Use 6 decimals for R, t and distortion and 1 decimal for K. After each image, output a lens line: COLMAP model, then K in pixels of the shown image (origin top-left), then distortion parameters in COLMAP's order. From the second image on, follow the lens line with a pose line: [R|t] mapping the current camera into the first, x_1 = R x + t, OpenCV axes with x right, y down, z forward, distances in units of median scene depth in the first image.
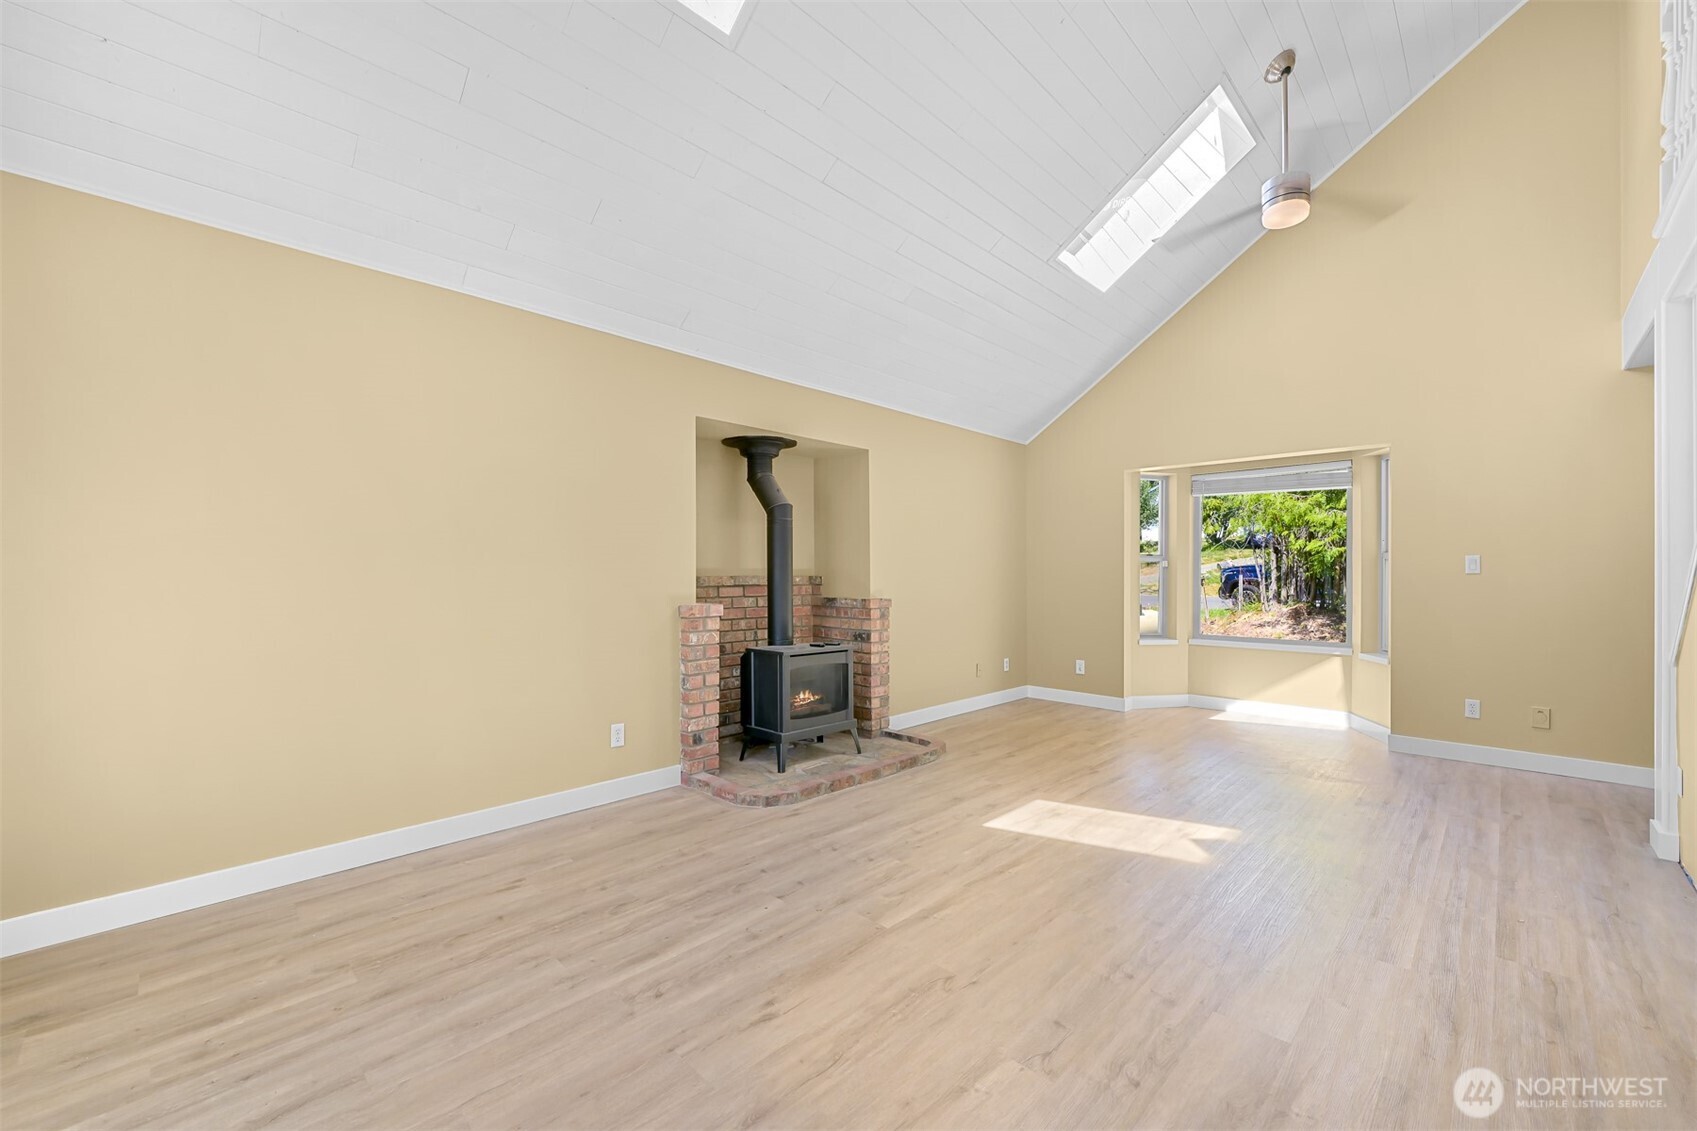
lens RADIAL K [[678.1, 0, 846.6], [0, 678.1, 571.7], [0, 0, 1]] dist [-0.001005, -0.000099]
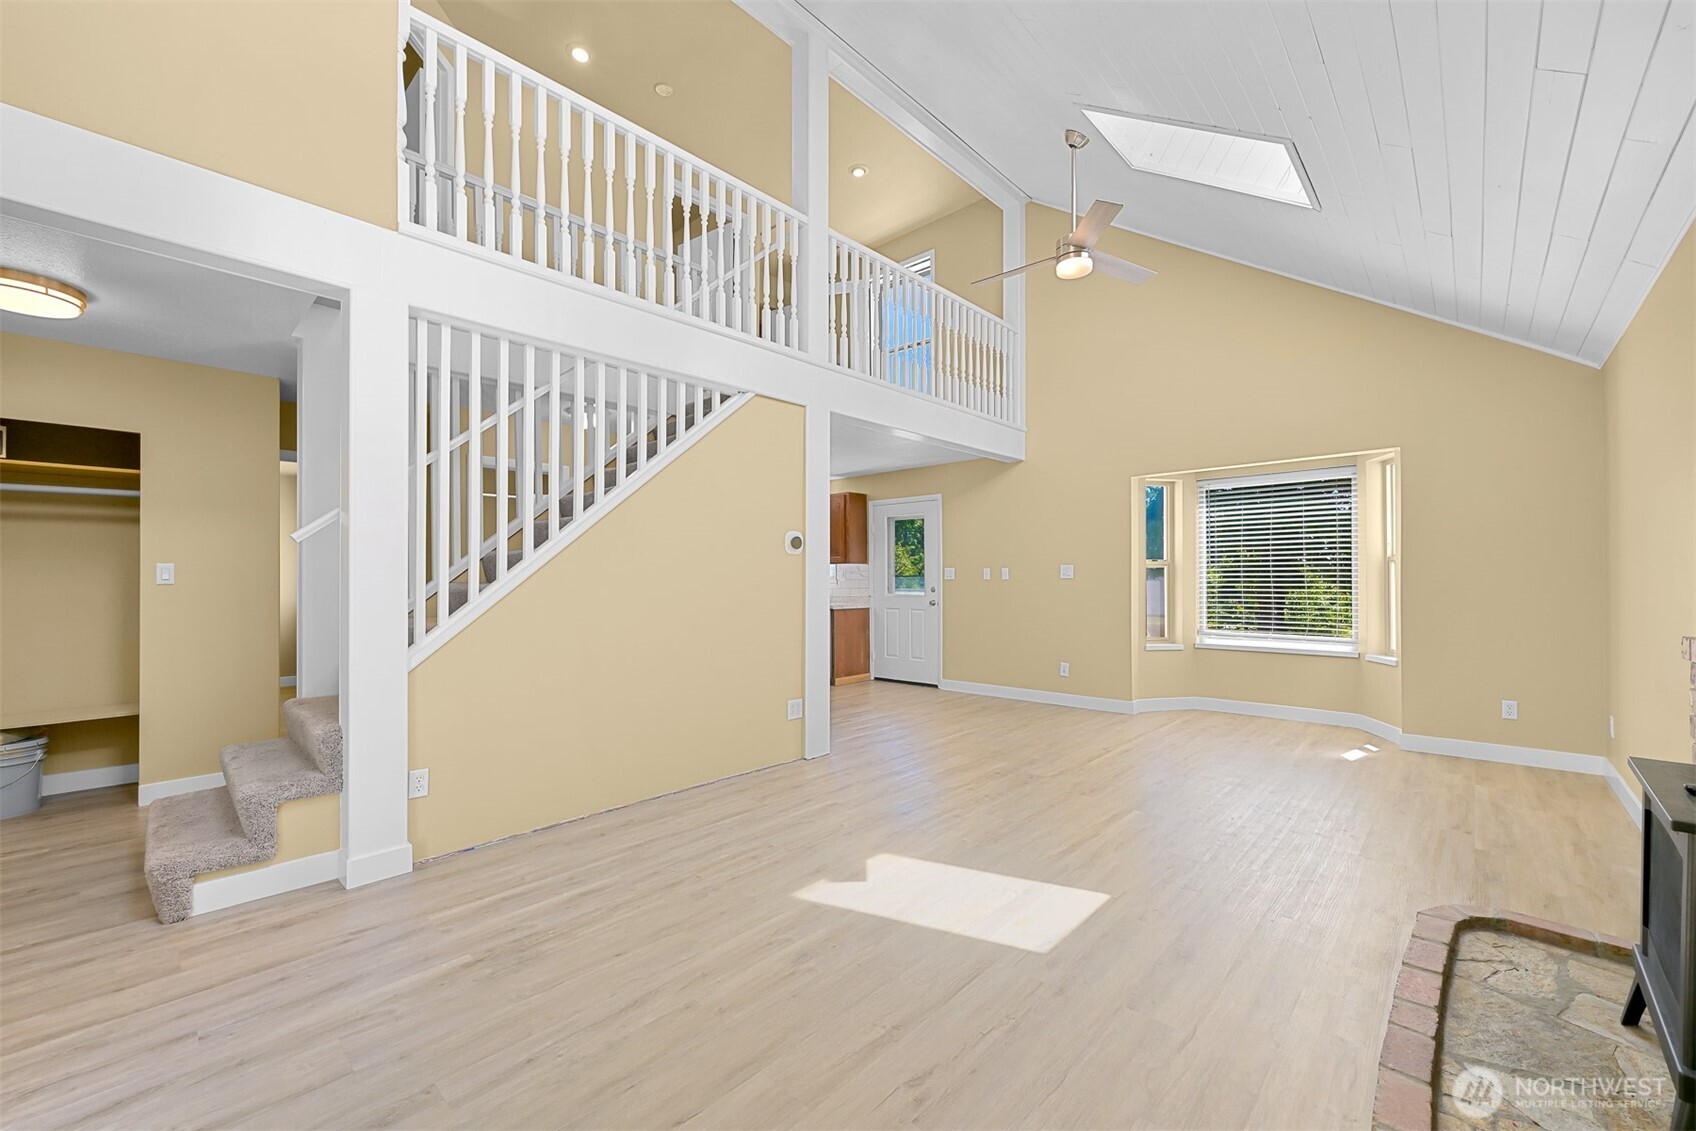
lens RADIAL K [[677.7, 0, 846.1], [0, 677.7, 571.7], [0, 0, 1]] dist [-0.001005, -0.000099]
pose [[-0.999659, 0.002254, -0.026029, 0.650328], [0.002502, 0.999952, -0.009500, 0.000685], [0.026007, -0.009562, -0.999616, 2.177832]]
